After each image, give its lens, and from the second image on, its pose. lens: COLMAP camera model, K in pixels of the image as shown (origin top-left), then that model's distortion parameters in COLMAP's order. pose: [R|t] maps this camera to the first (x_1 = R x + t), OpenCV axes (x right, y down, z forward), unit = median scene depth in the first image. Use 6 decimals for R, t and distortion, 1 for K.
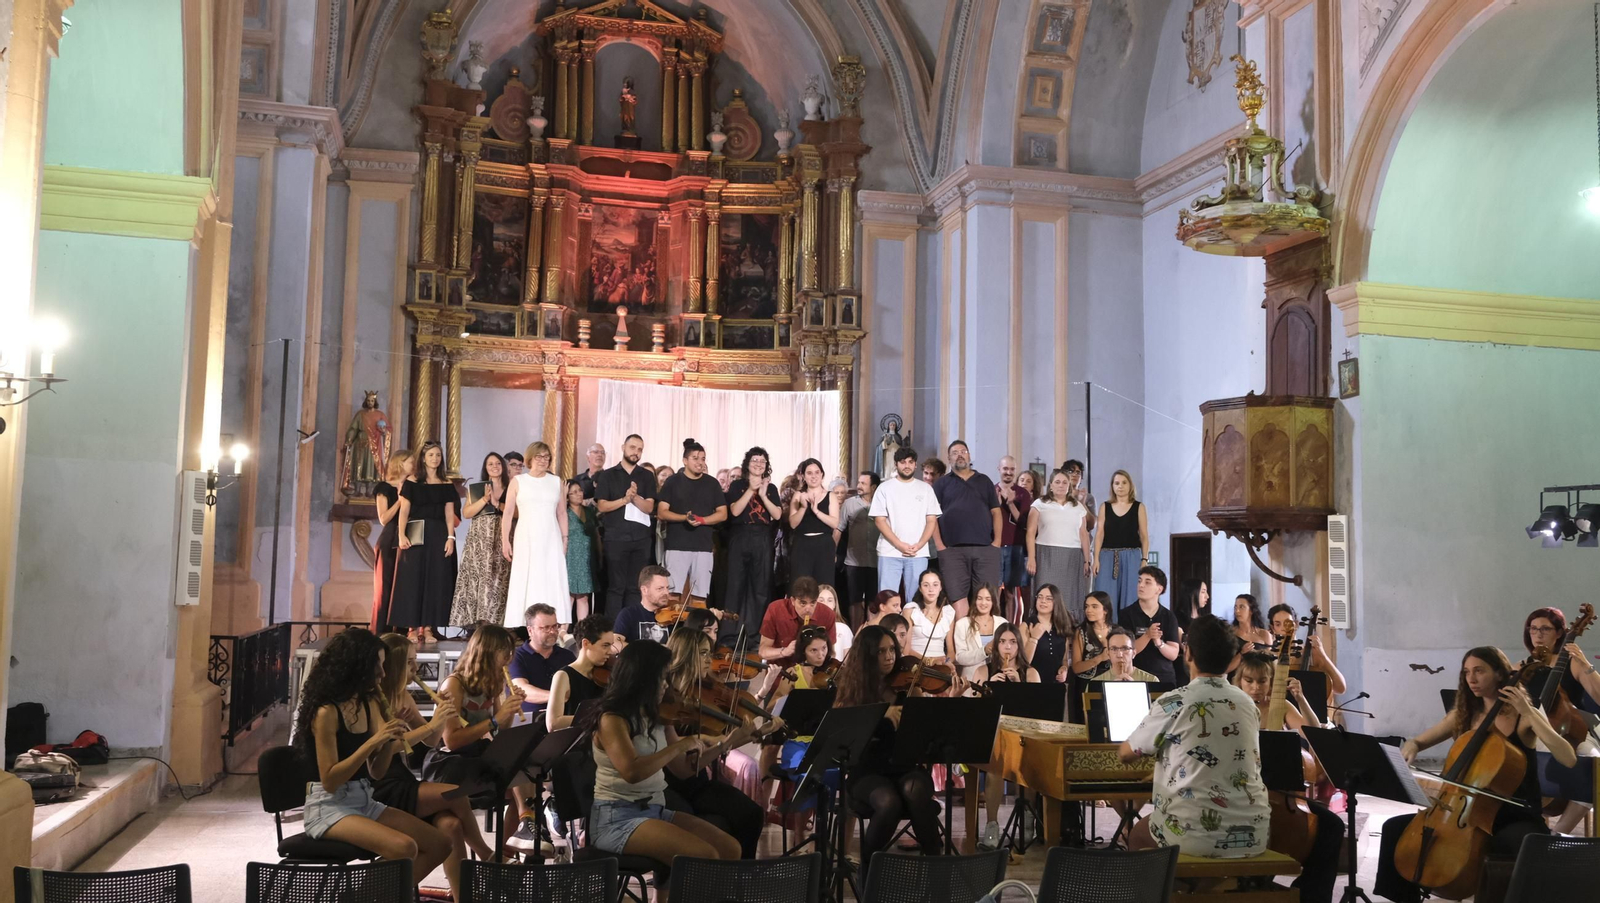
lens RADIAL K [[1451.1, 0, 790.5], [0, 1451.1, 451.3], [0, 0, 1]] dist [-0.005531, -0.000083]
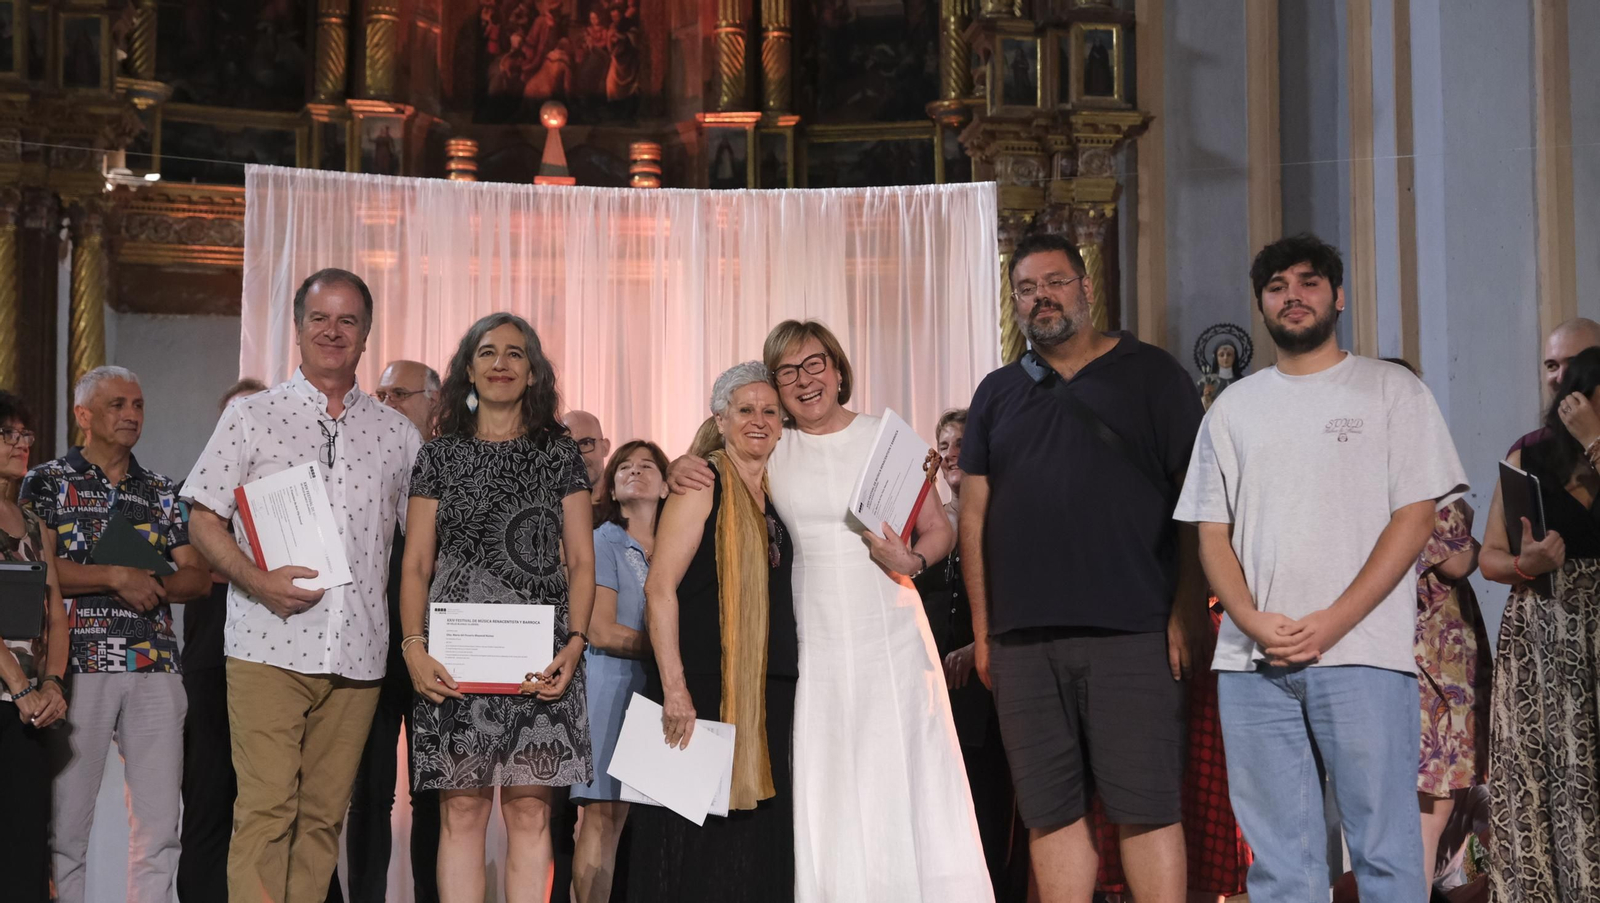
lens RADIAL K [[2768.0, 0, 803.0], [0, 2768.0, 454.6], [0, 0, 1]] dist [0.042472, 0.349480]
pose [[0.992831, -0.035620, -0.114098, 0.040598], [0.032451, 0.999038, -0.029509, 0.024947], [0.115039, 0.025595, 0.993031, 0.258221]]
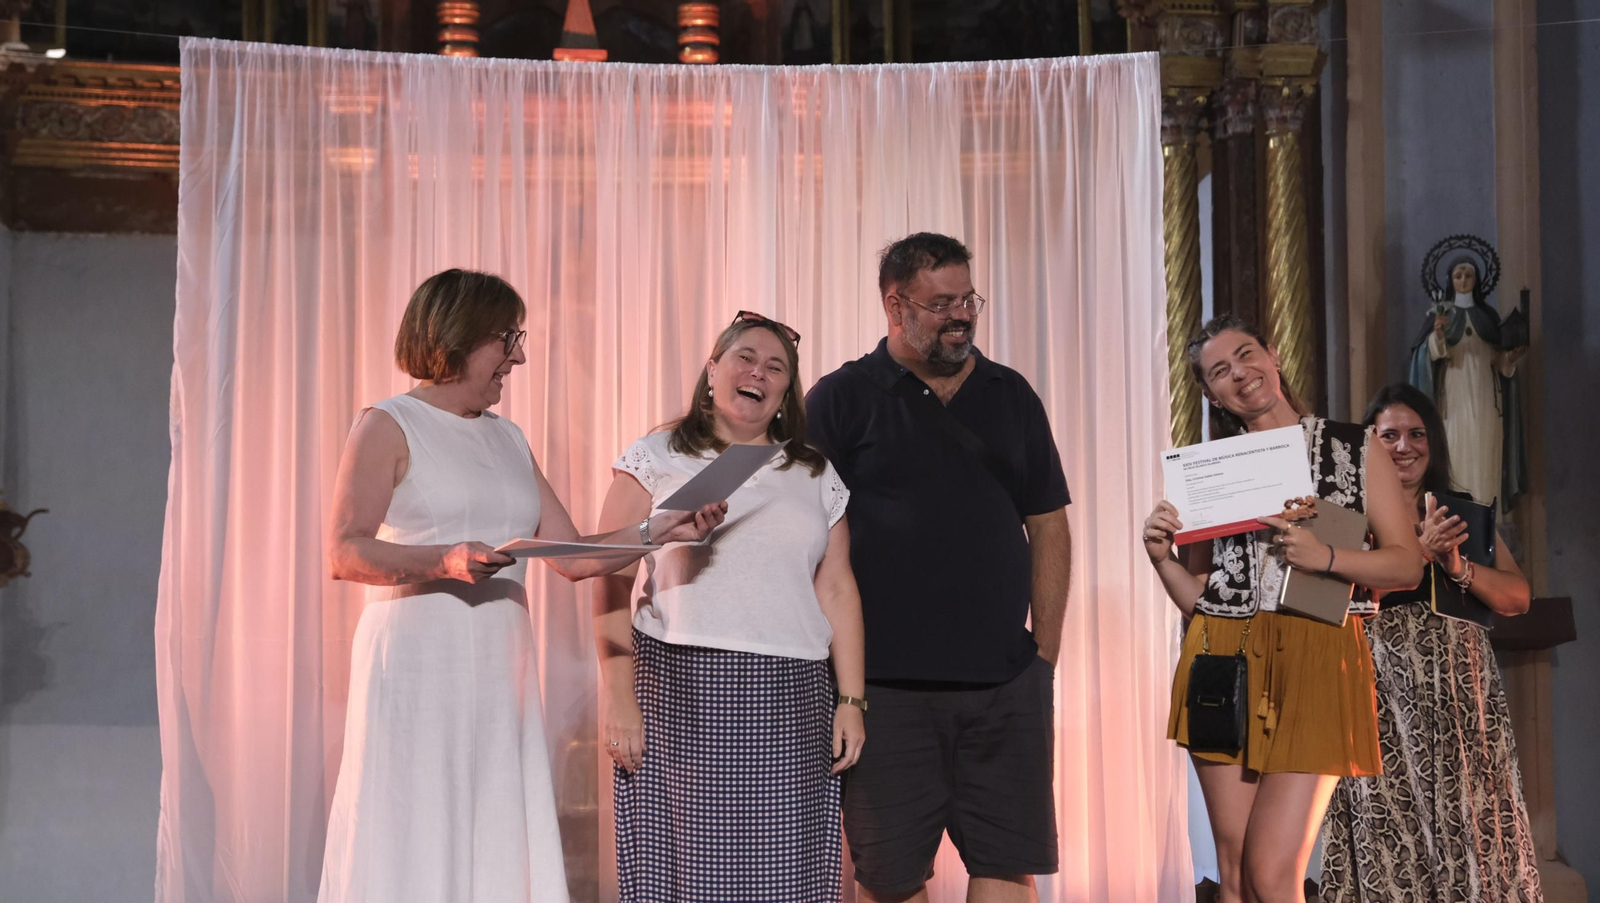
lens RADIAL K [[3636.6, 0, 811.0], [0, 3636.6, 469.5], [0, 0, 1]] dist [0.096398, 0.557740]
pose [[0.989229, -0.039237, -0.141023, 0.041073], [0.037536, 0.999187, -0.014698, 0.025213], [0.141485, 0.009246, 0.989897, 0.254577]]
